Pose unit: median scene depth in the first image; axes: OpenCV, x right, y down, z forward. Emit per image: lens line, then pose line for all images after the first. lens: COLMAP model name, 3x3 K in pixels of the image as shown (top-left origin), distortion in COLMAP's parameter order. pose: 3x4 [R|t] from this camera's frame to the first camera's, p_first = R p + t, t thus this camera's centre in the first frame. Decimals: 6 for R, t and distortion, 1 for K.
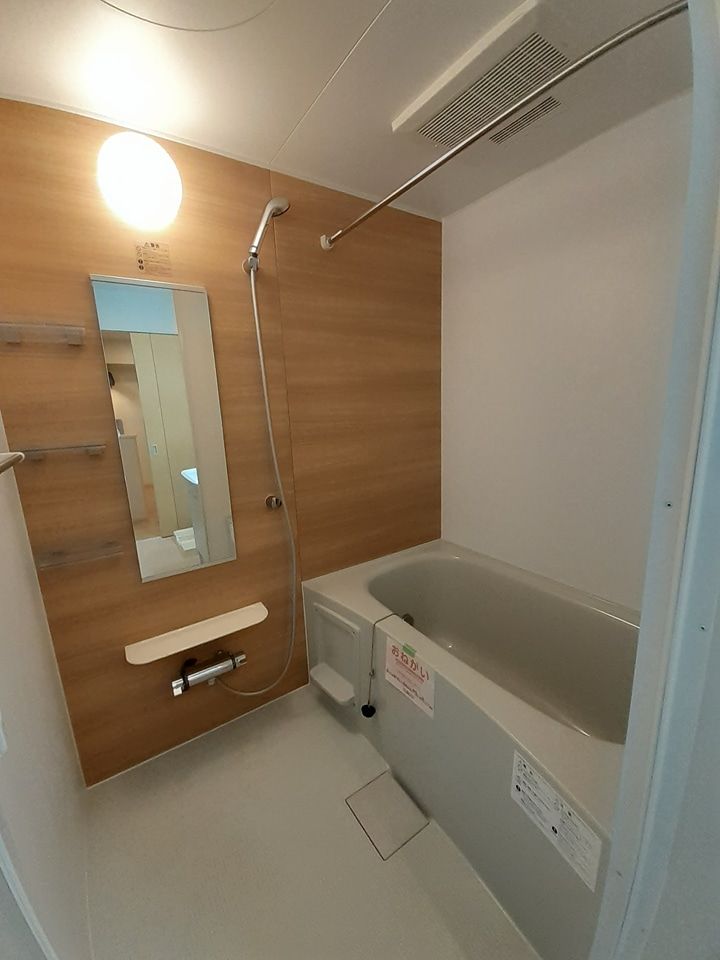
lens RADIAL K [[383.5, 0, 363.3], [0, 383.5, 477.8], [0, 0, 1]] dist [0.002509, -0.000392]
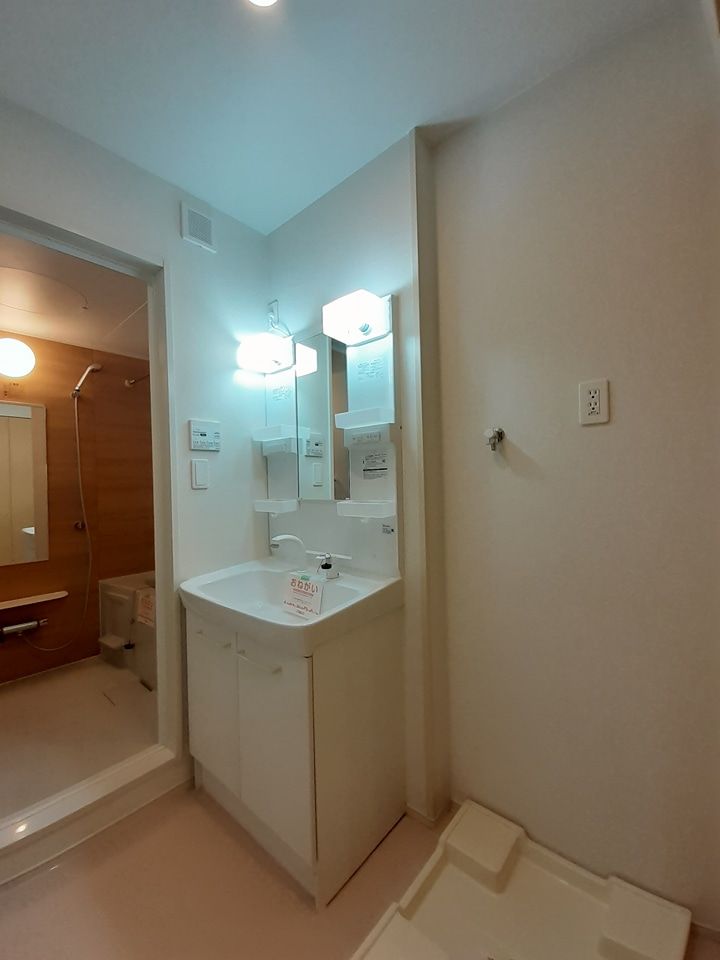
lens RADIAL K [[383.5, 0, 356.0], [0, 383.5, 482.4], [0, 0, 1]] dist [0.002509, -0.000392]
pose [[0.966605, 0.016560, 0.255735, 0.519251], [0.035831, 0.979375, -0.198848, 0.266885], [-0.253753, 0.201371, 0.946076, -0.962213]]
